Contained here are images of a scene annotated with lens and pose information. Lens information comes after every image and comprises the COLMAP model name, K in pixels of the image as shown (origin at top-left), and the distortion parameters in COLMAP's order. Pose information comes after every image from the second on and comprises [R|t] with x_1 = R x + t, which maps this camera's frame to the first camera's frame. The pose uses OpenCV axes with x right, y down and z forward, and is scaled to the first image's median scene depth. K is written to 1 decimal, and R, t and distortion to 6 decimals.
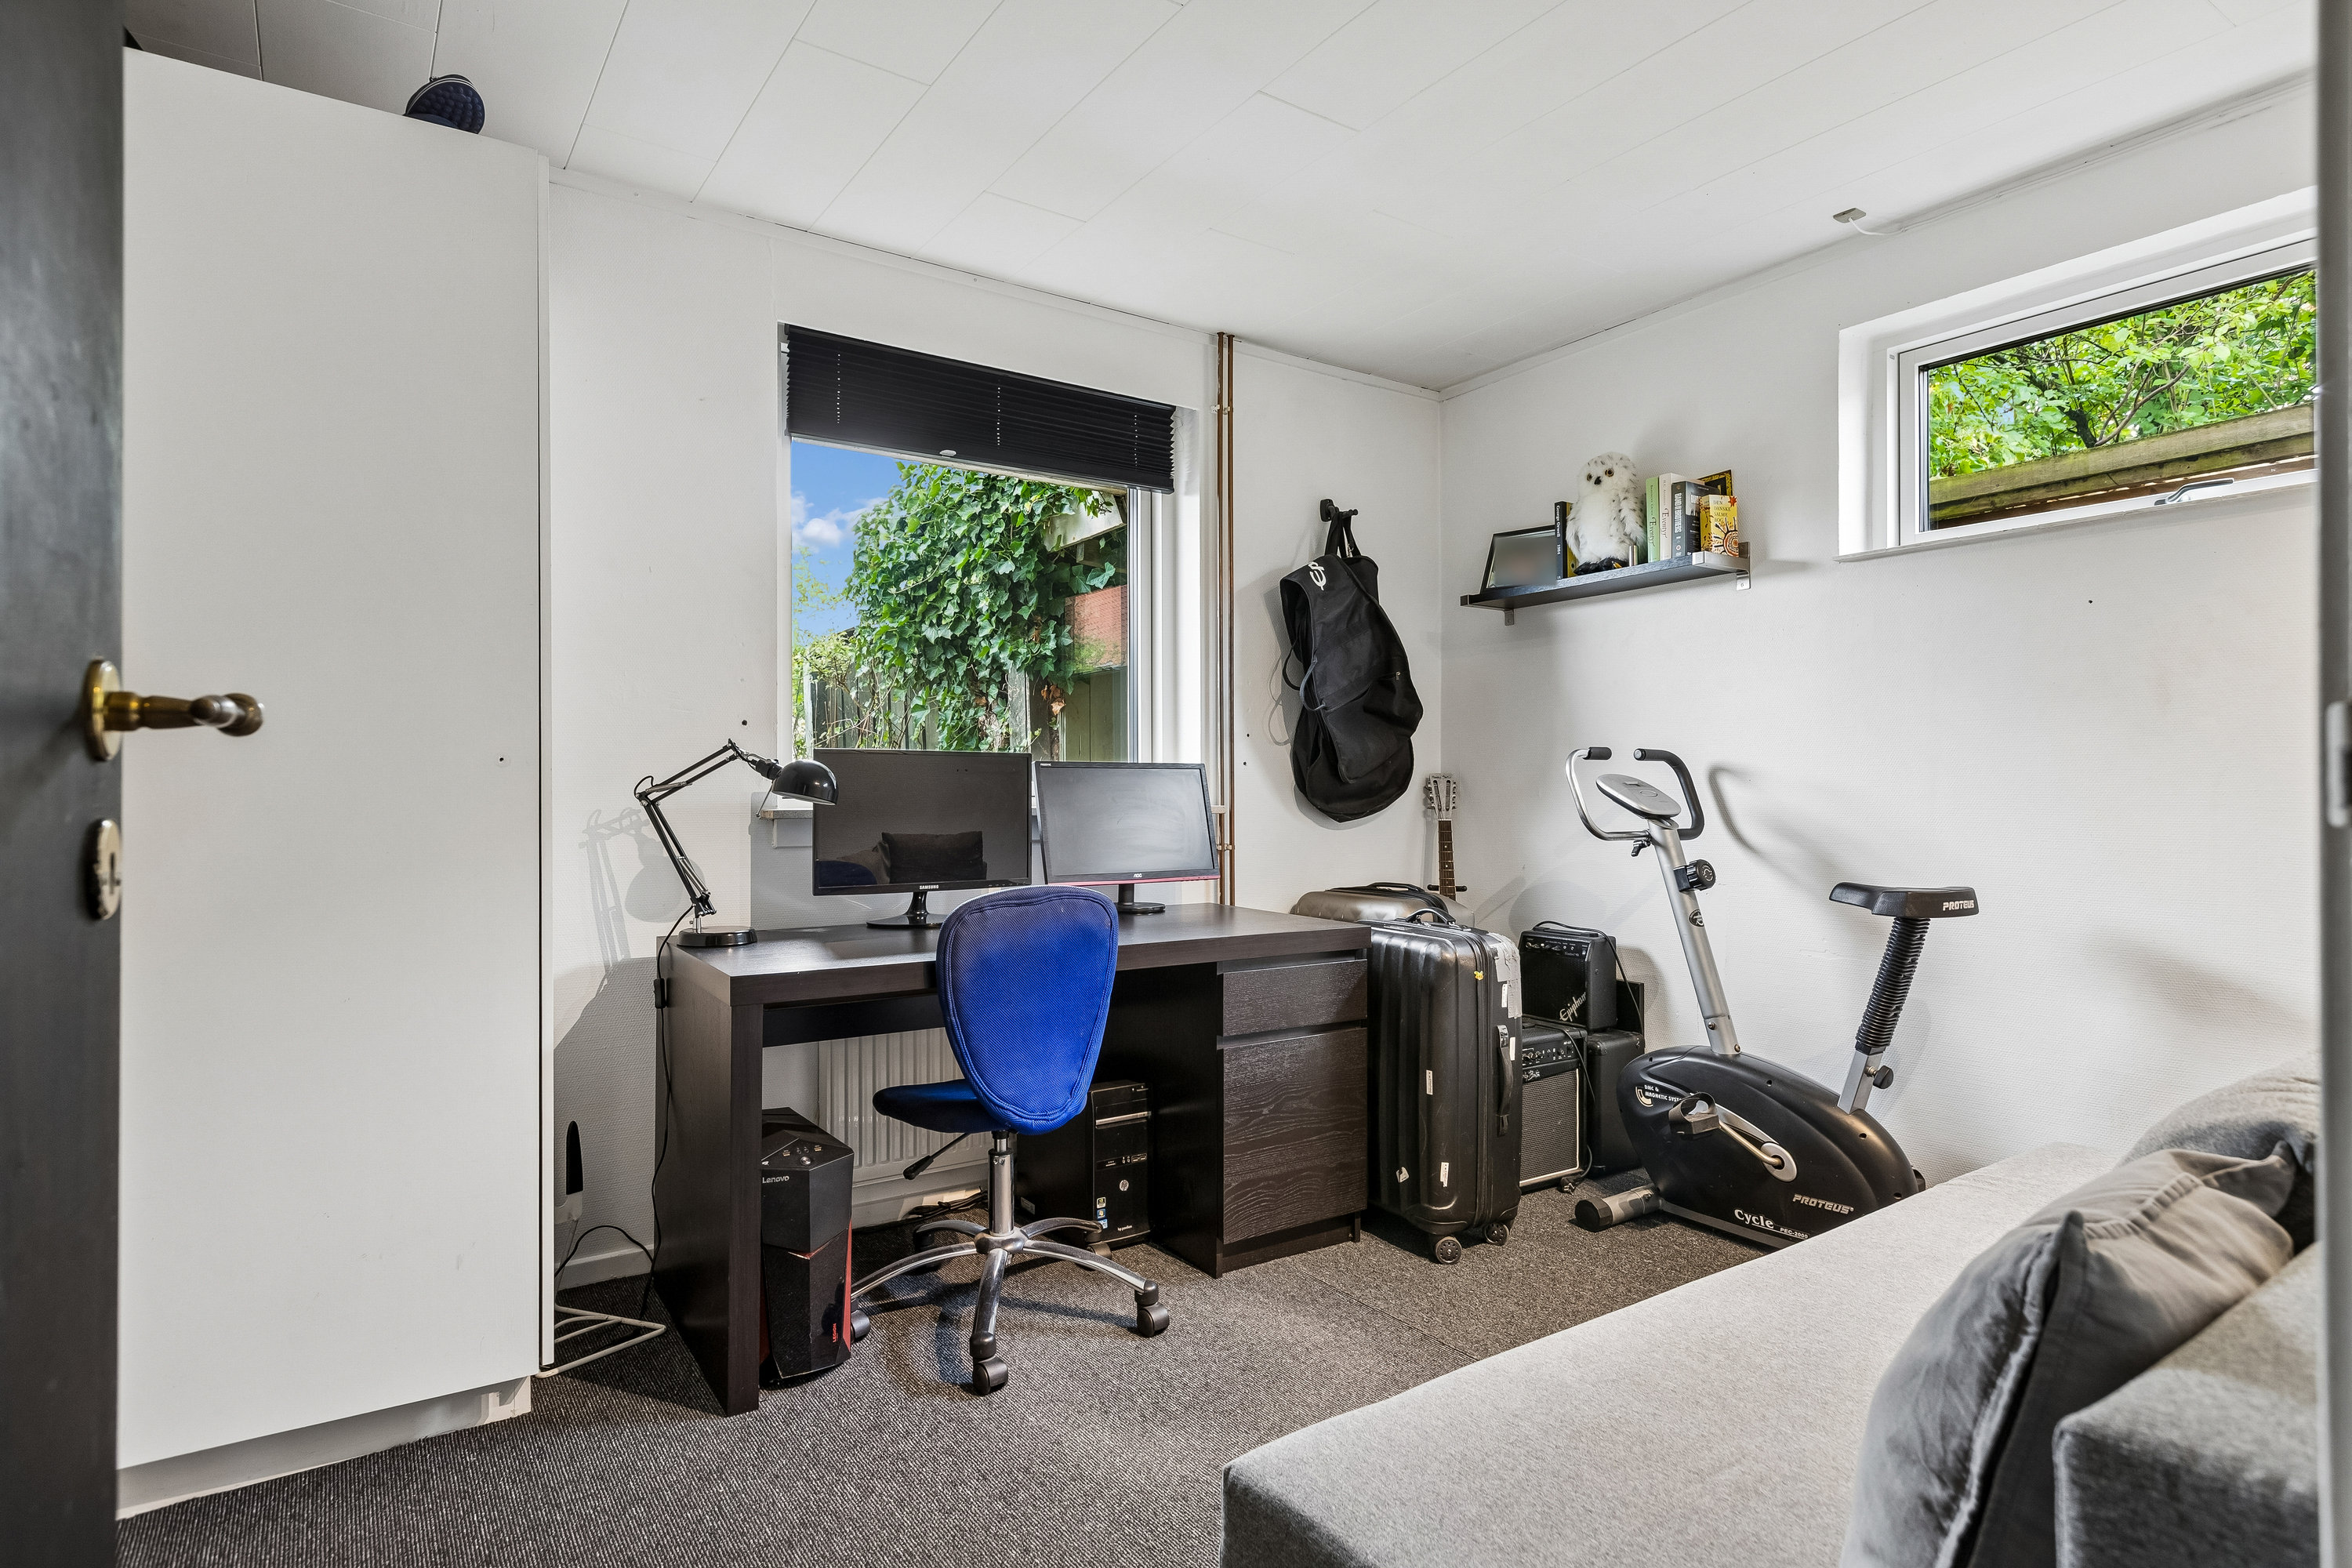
lens RADIAL K [[1246.5, 0, 1173.1], [0, 1246.5, 805.7], [0, 0, 1]] dist [0.002790, 0.001097]
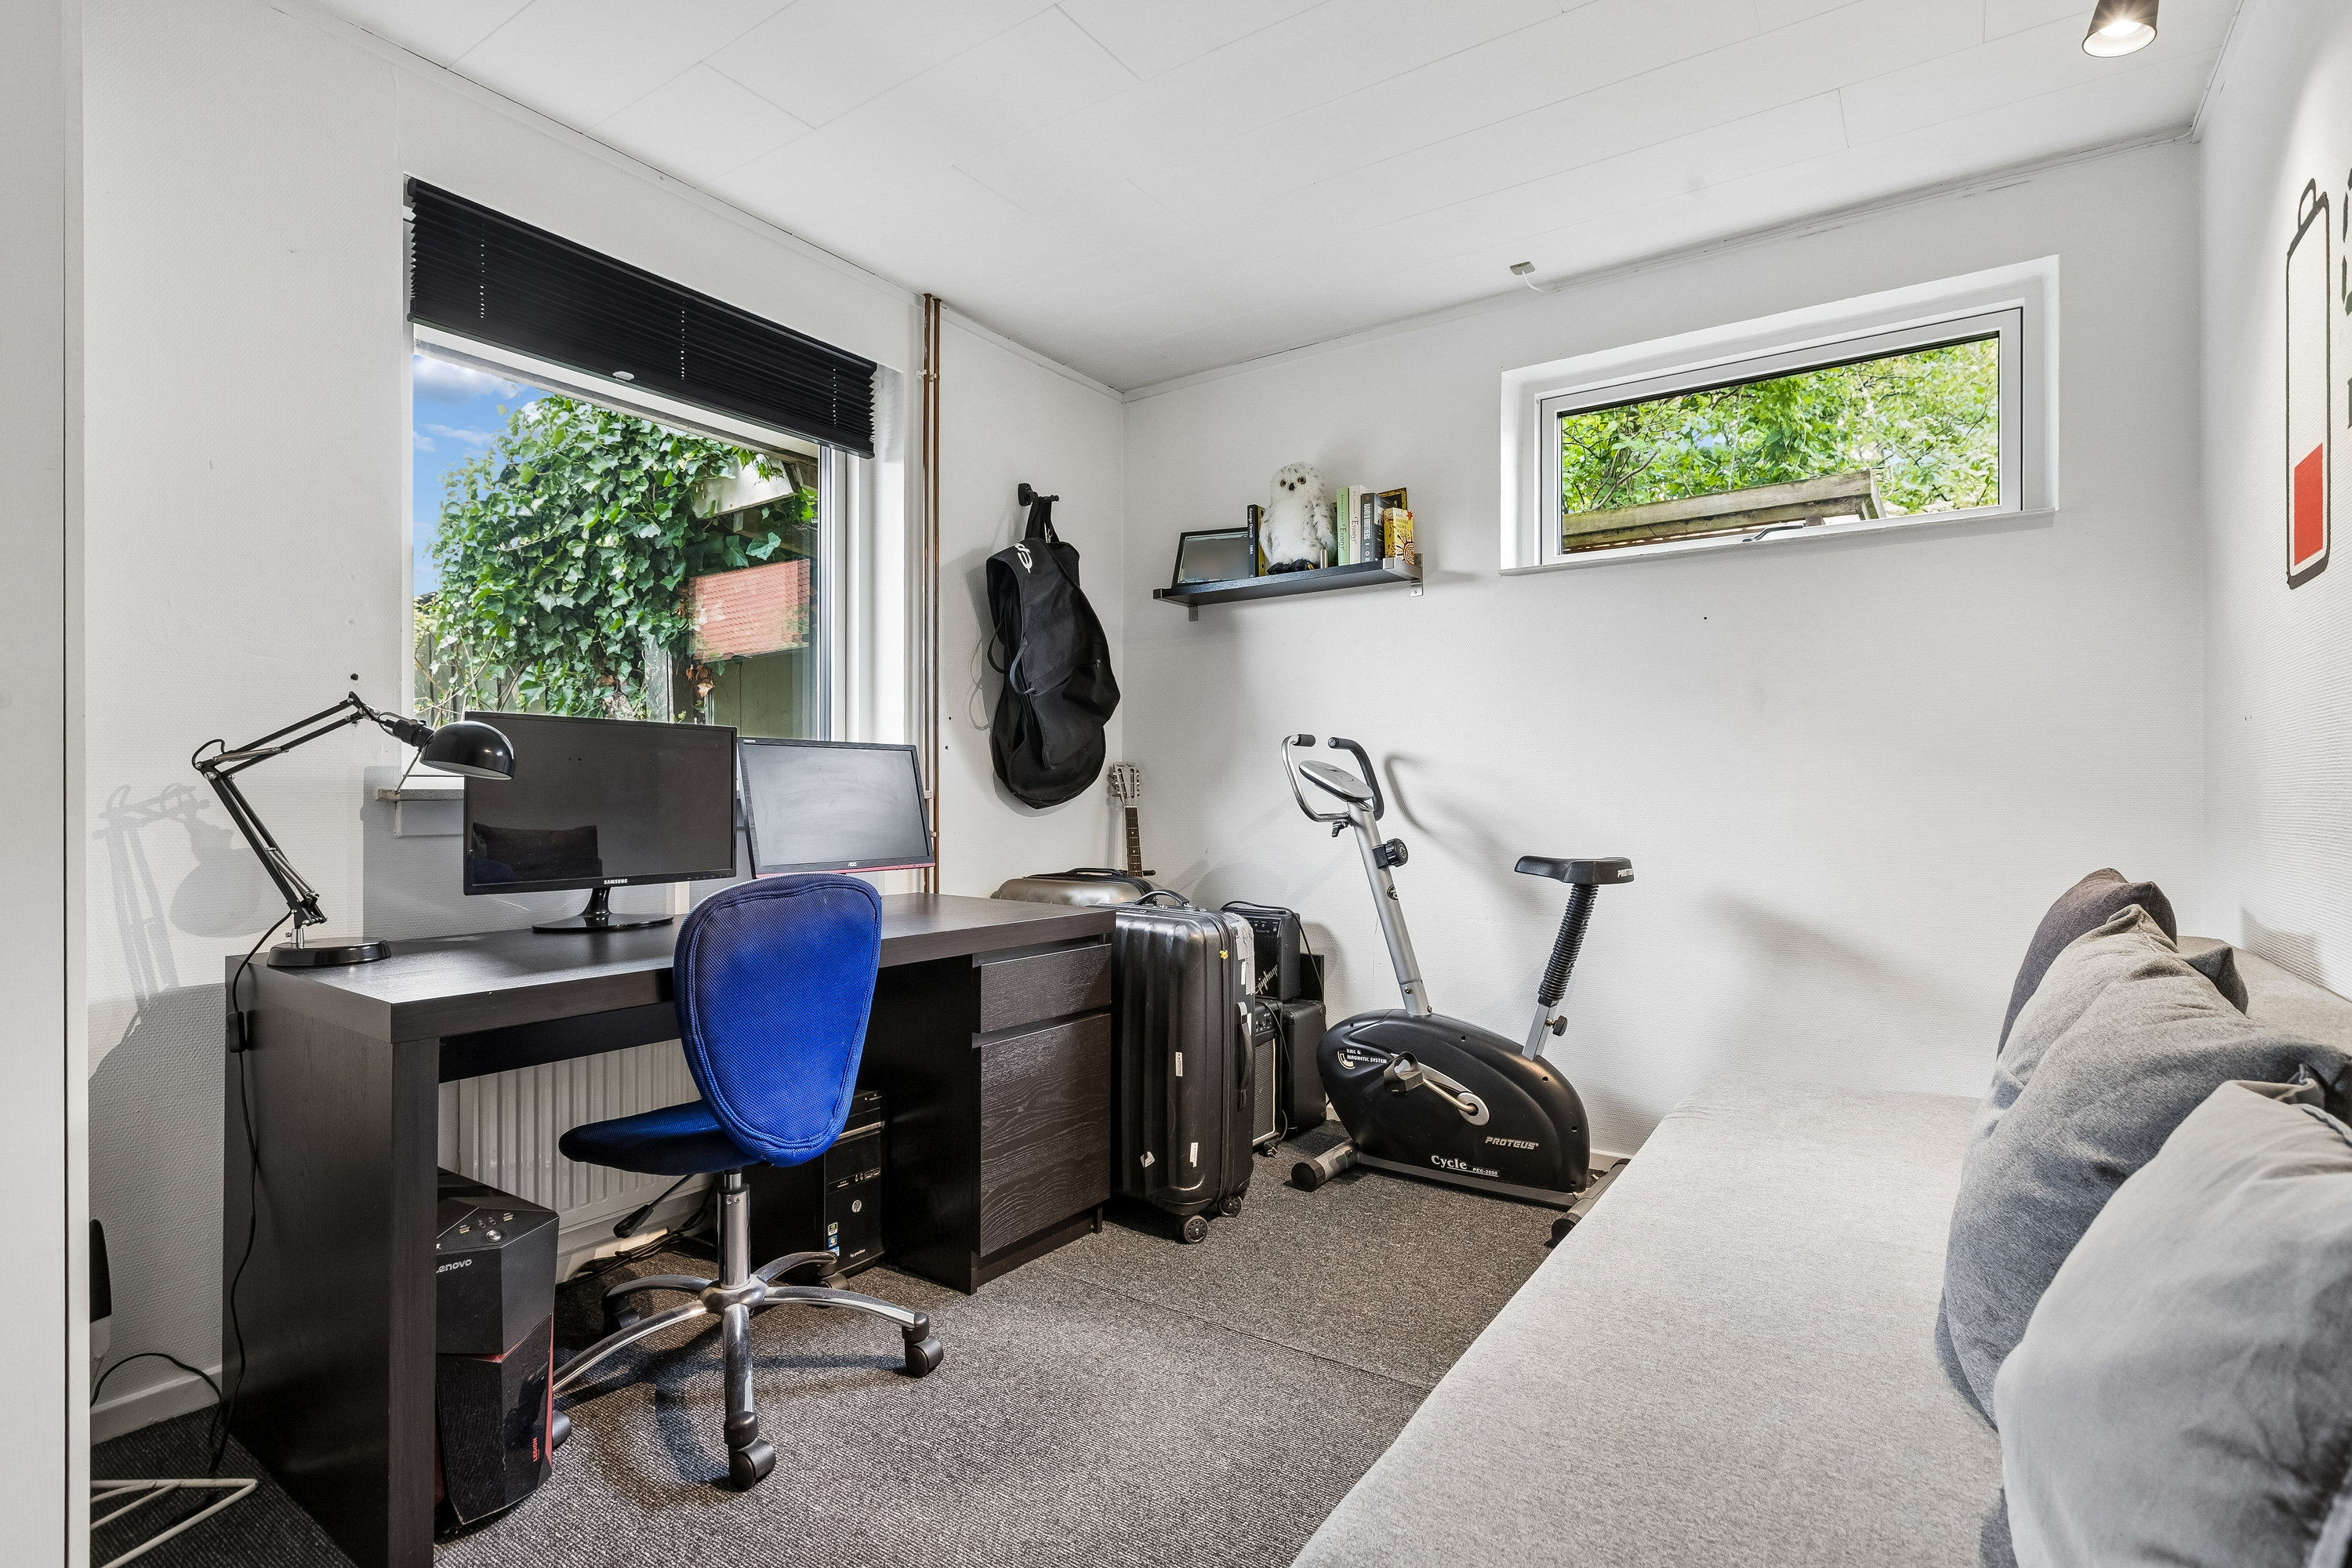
lens RADIAL K [[1138.2, 0, 1185.4], [0, 1138.2, 805.9], [0, 0, 1]] dist [-0.003558, -0.000118]
pose [[0.931130, -0.001718, 0.364682, -0.116654], [0.002047, 0.999998, -0.000515, 0.015304], [-0.364681, 0.001226, 0.931132, 0.144760]]
